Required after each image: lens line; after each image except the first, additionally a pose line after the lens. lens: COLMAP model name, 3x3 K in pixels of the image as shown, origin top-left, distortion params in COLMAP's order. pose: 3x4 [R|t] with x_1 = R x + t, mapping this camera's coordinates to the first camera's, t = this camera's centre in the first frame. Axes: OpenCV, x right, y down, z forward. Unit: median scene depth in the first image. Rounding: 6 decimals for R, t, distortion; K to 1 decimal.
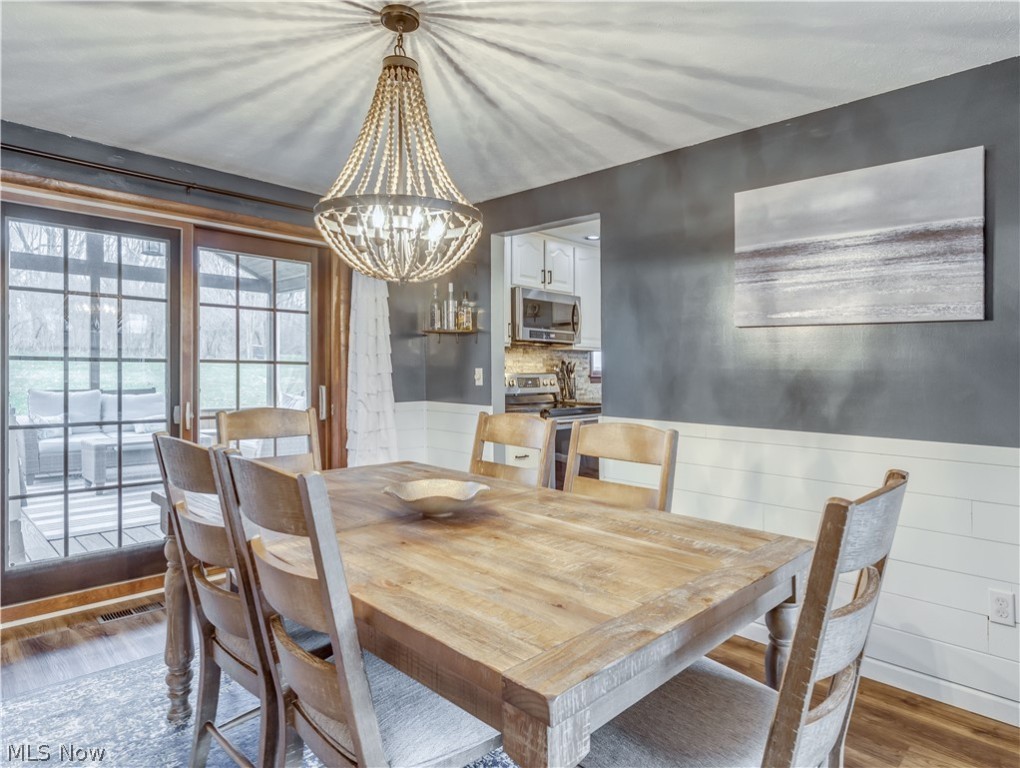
lens RADIAL K [[602.4, 0, 510.0], [0, 602.4, 384.0], [0, 0, 1]] dist [-0.003274, -0.000882]
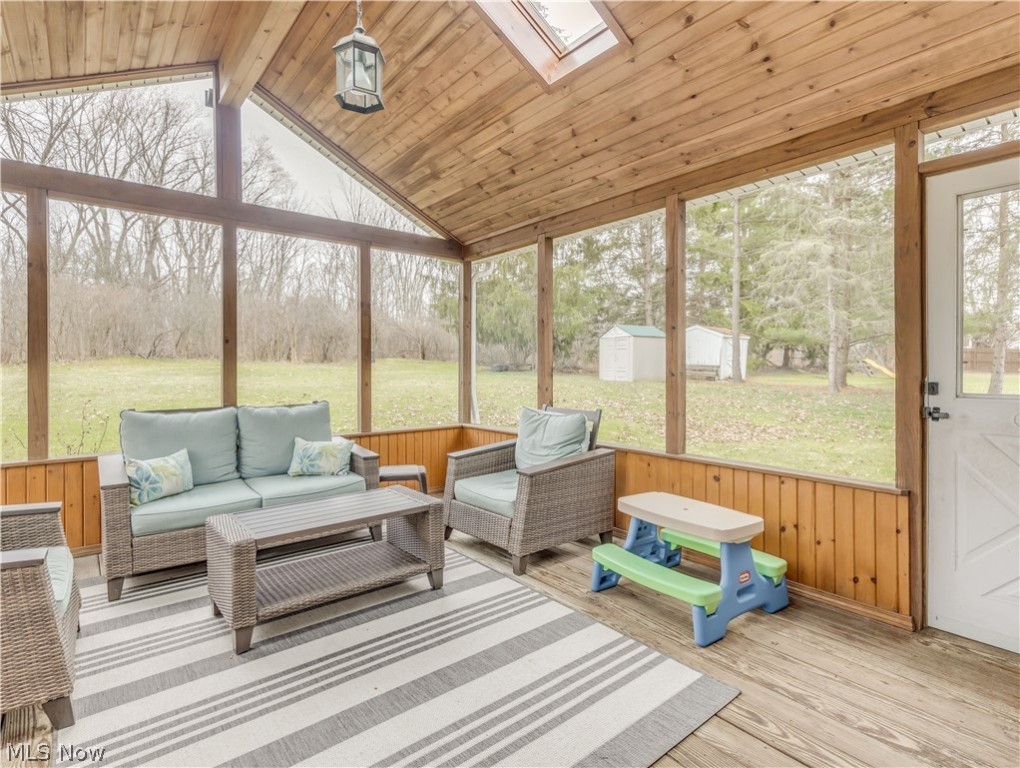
lens RADIAL K [[518.6, 0, 510.0], [0, 518.6, 384.0], [0, 0, 1]] dist [0.011911, 0.000556]
pose [[0.994360, -0.010523, -0.105532, -0.447986], [0.010922, 0.999935, 0.003195, -0.017545], [0.105491, -0.004330, 0.994411, 0.641153]]
